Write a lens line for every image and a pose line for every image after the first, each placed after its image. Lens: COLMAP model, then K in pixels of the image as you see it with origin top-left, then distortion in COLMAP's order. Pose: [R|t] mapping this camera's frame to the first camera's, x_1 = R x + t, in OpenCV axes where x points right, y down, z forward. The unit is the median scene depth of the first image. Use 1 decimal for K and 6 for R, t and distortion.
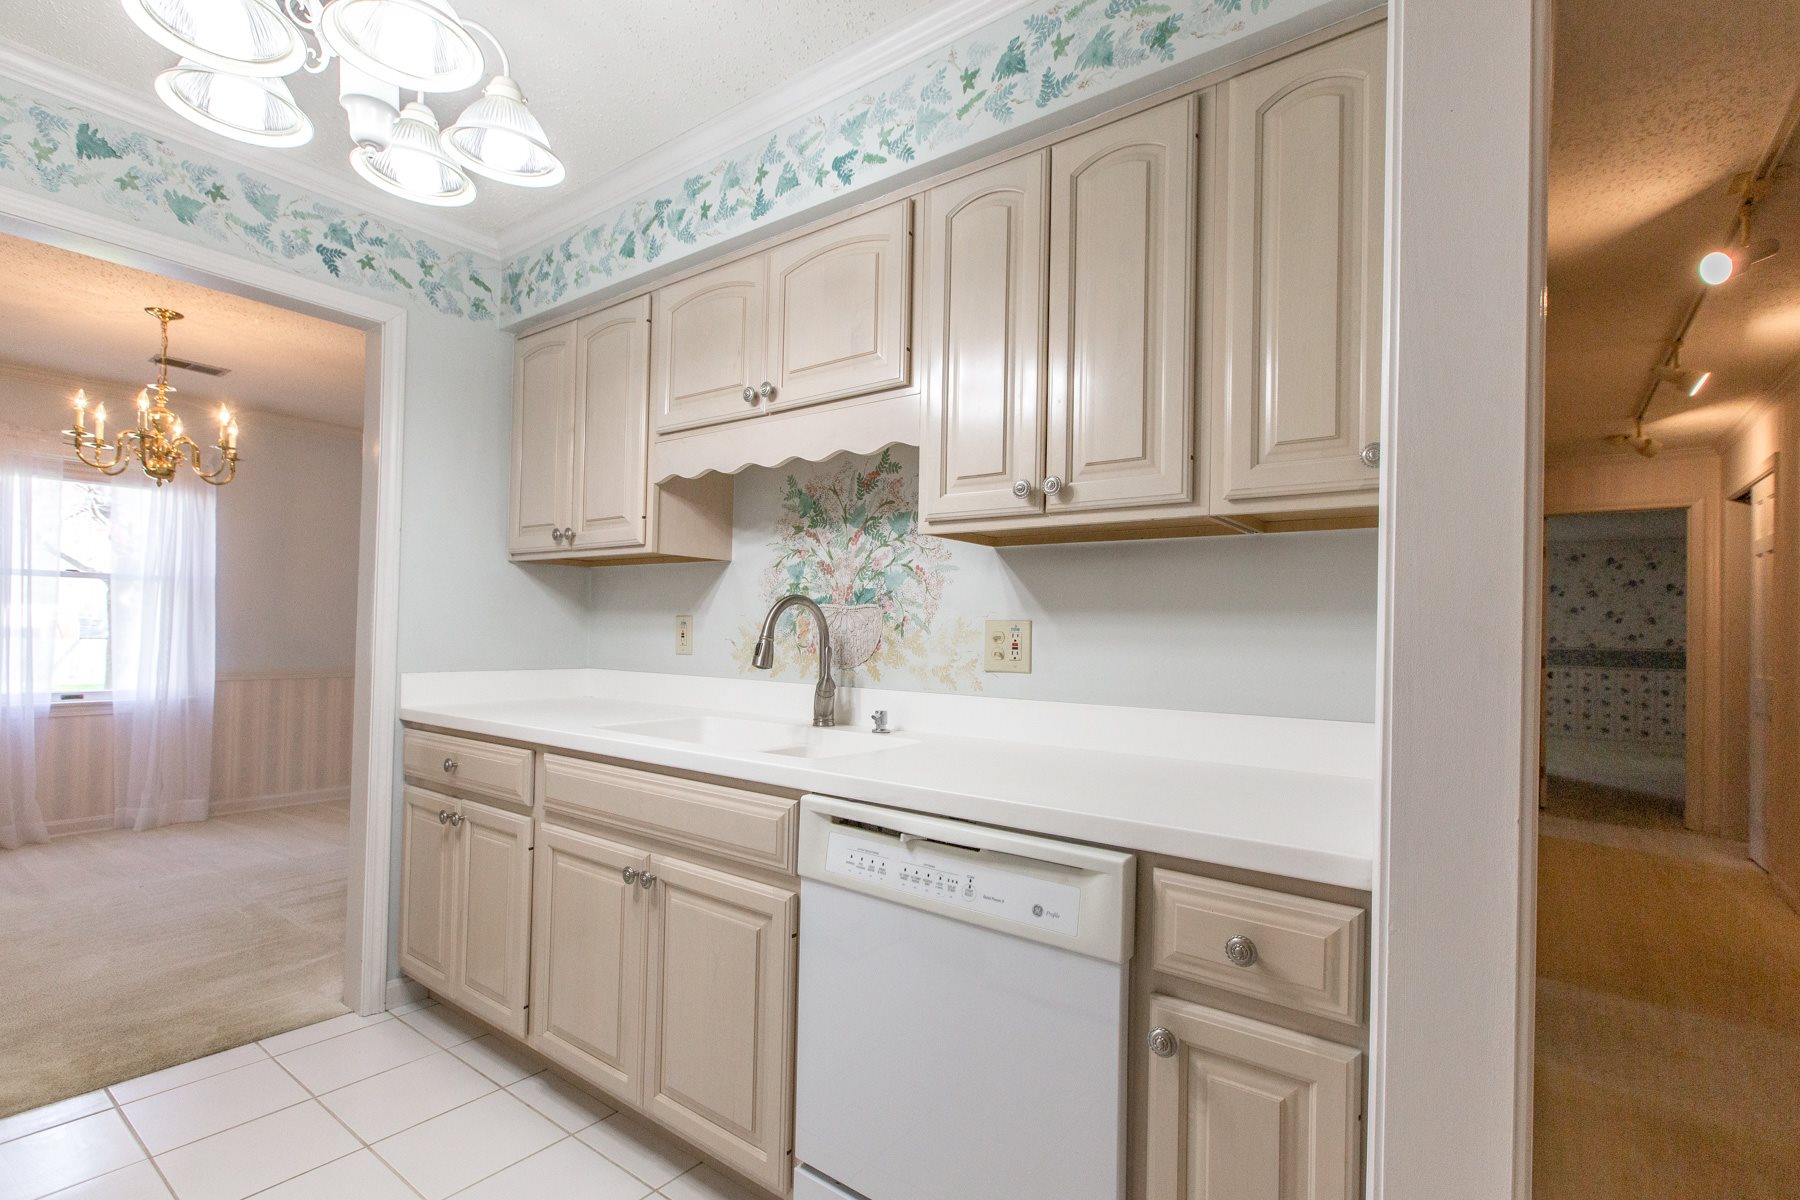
lens RADIAL K [[795.7, 0, 842.3], [0, 795.7, 617.0], [0, 0, 1]] dist [-0.002140, 0.000214]
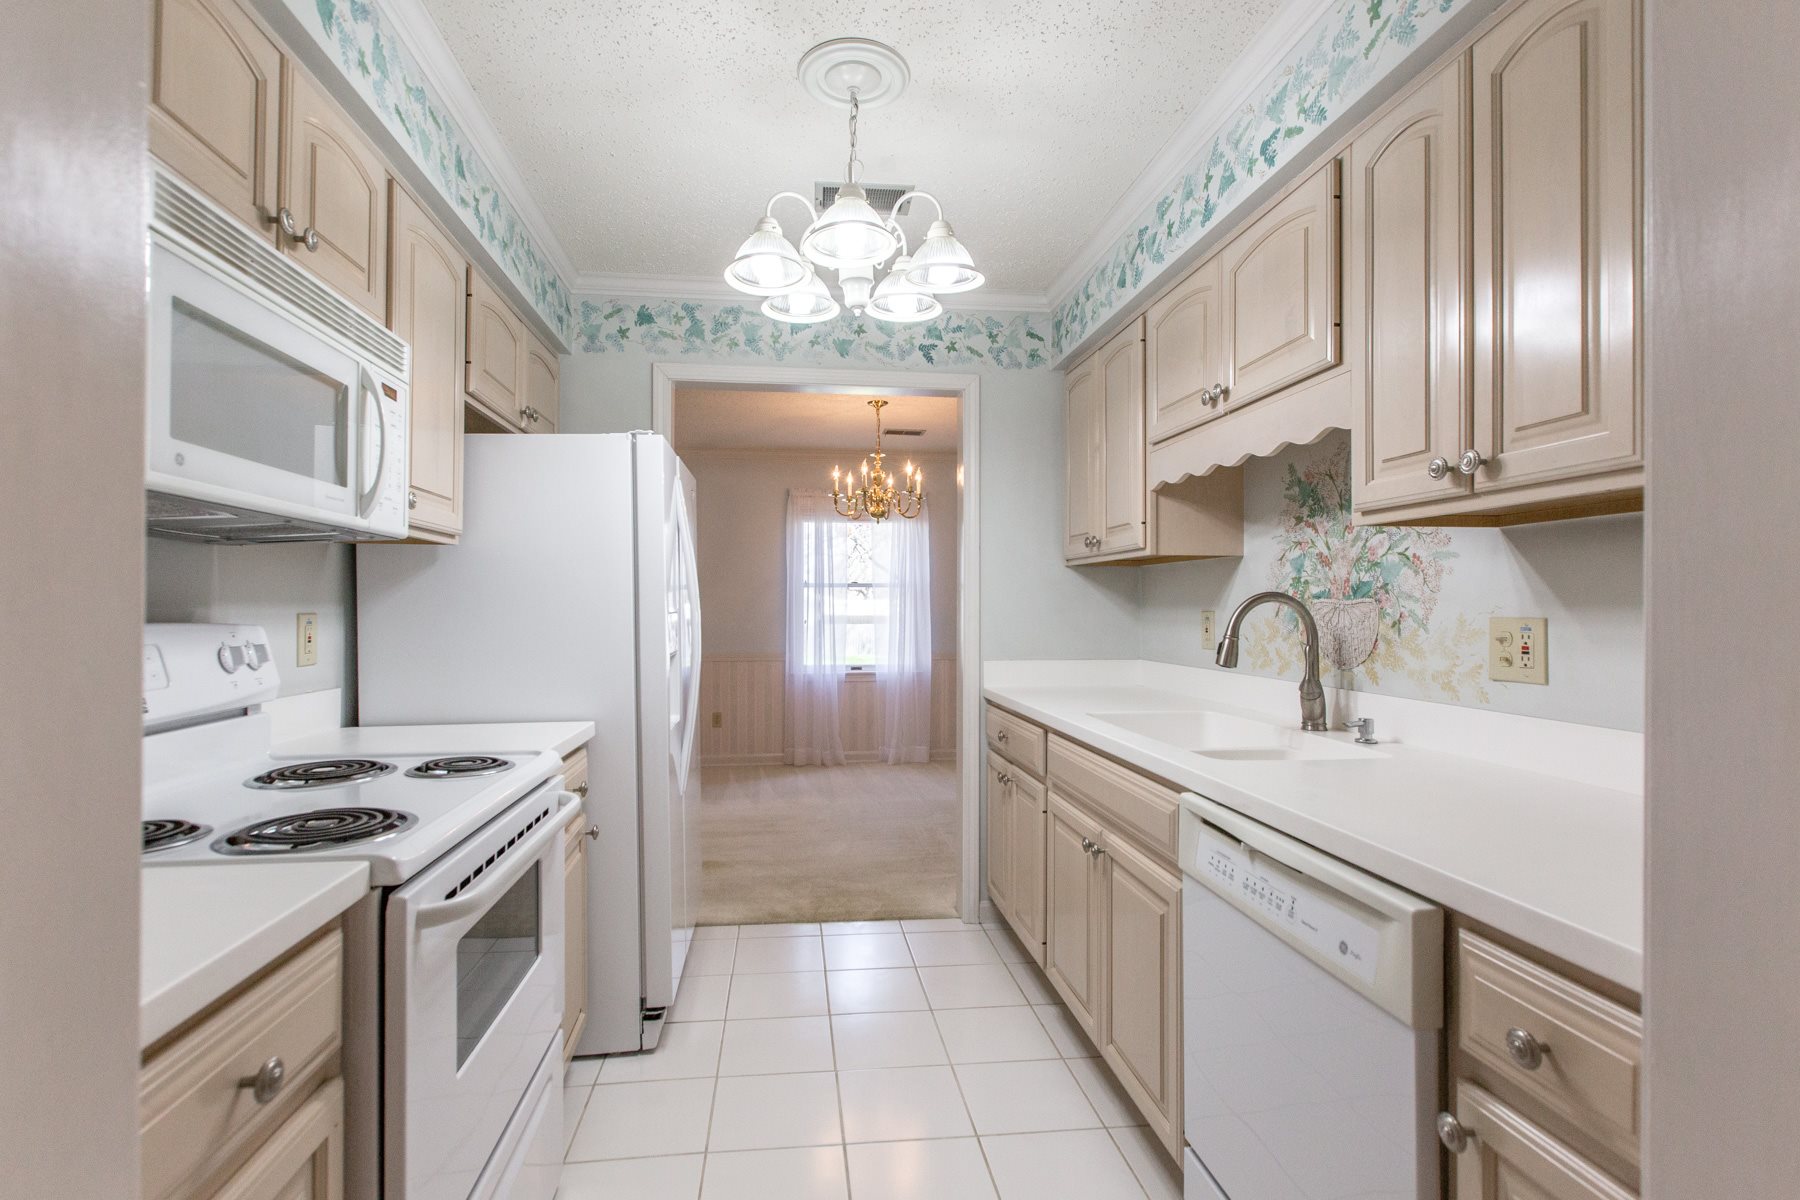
lens RADIAL K [[795.7, 0, 898.3], [0, 795.7, 599.5], [0, 0, 1]] dist [-0.002140, 0.000214]
pose [[0.715379, -0.028199, -0.698168, 0.296053], [0.028074, 0.999538, -0.011605, -0.020433], [0.698173, -0.011298, 0.715840, -0.006692]]
